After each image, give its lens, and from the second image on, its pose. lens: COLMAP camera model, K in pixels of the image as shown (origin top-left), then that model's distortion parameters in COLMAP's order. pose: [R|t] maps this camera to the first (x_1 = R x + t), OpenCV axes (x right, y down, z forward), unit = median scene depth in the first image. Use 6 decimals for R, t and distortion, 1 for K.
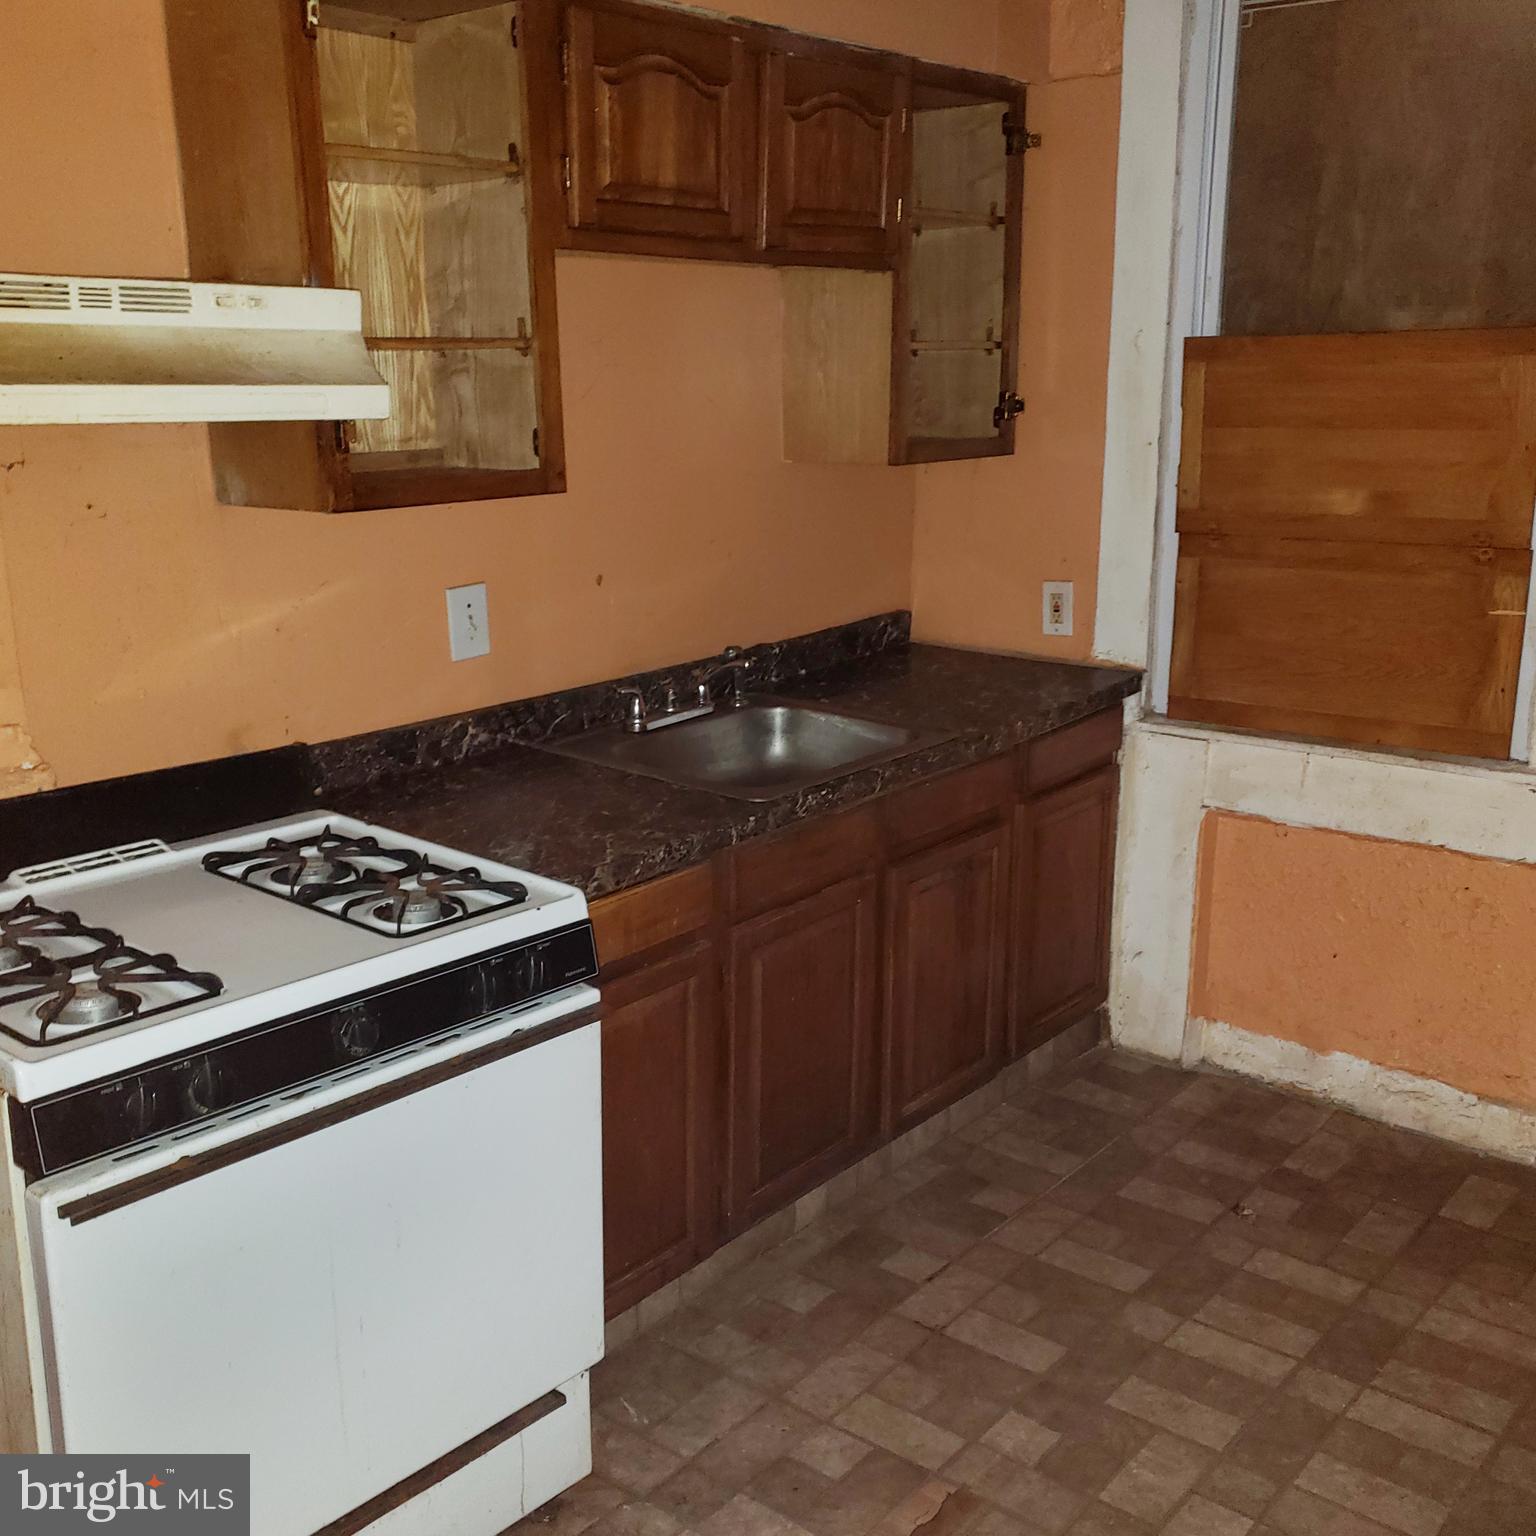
lens RADIAL K [[1628.1, 0, 748.2], [0, 1628.1, 795.6], [0, 0, 1]] dist [0.027214, 0.015031]
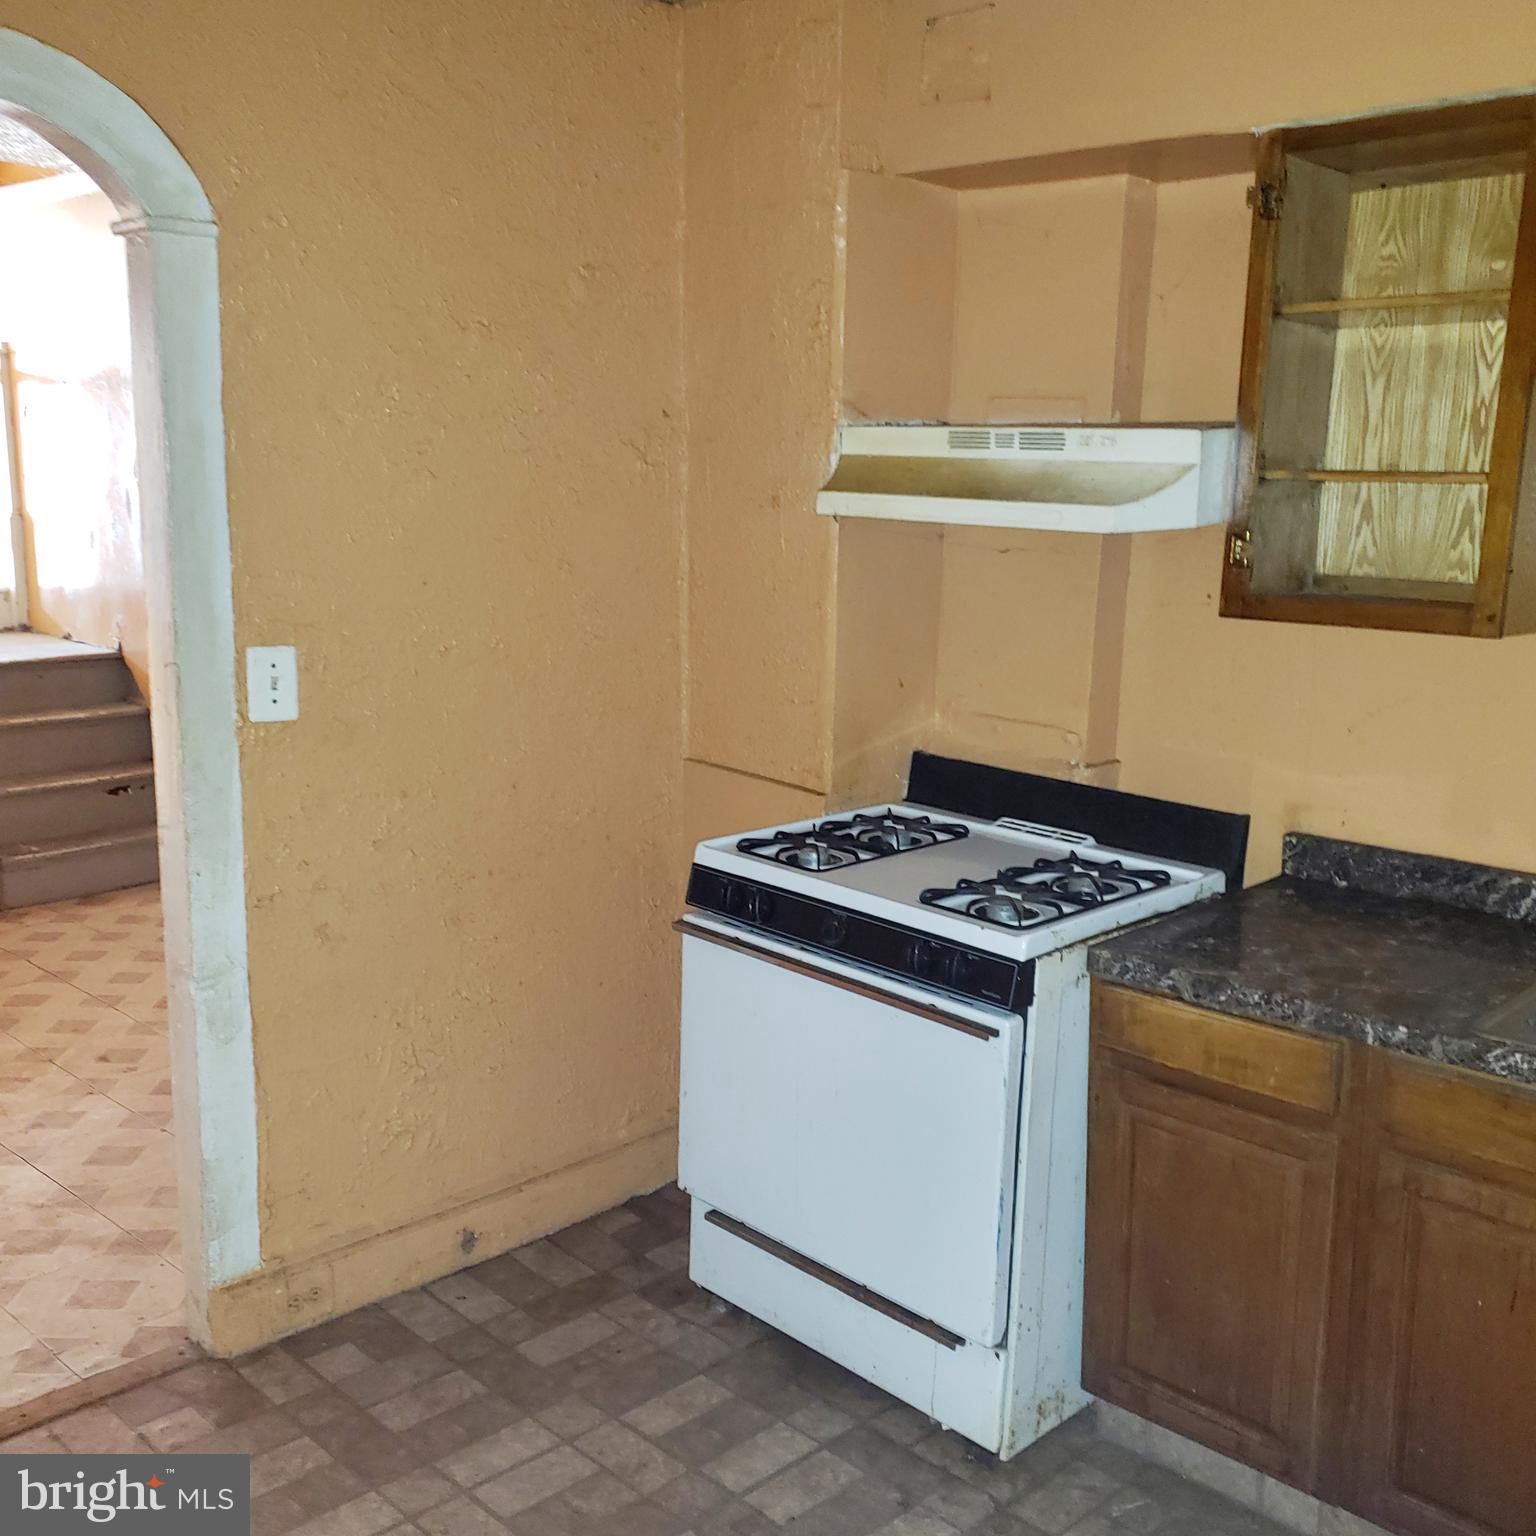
lens RADIAL K [[1628.1, 0, 748.2], [0, 1628.1, 795.6], [0, 0, 1]] dist [0.027214, 0.015031]
pose [[-0.066280, 0.212757, -0.974855, 1.203749], [-0.279706, 0.933869, 0.222829, -0.281657], [0.957795, 0.287442, -0.002388, 0.919603]]
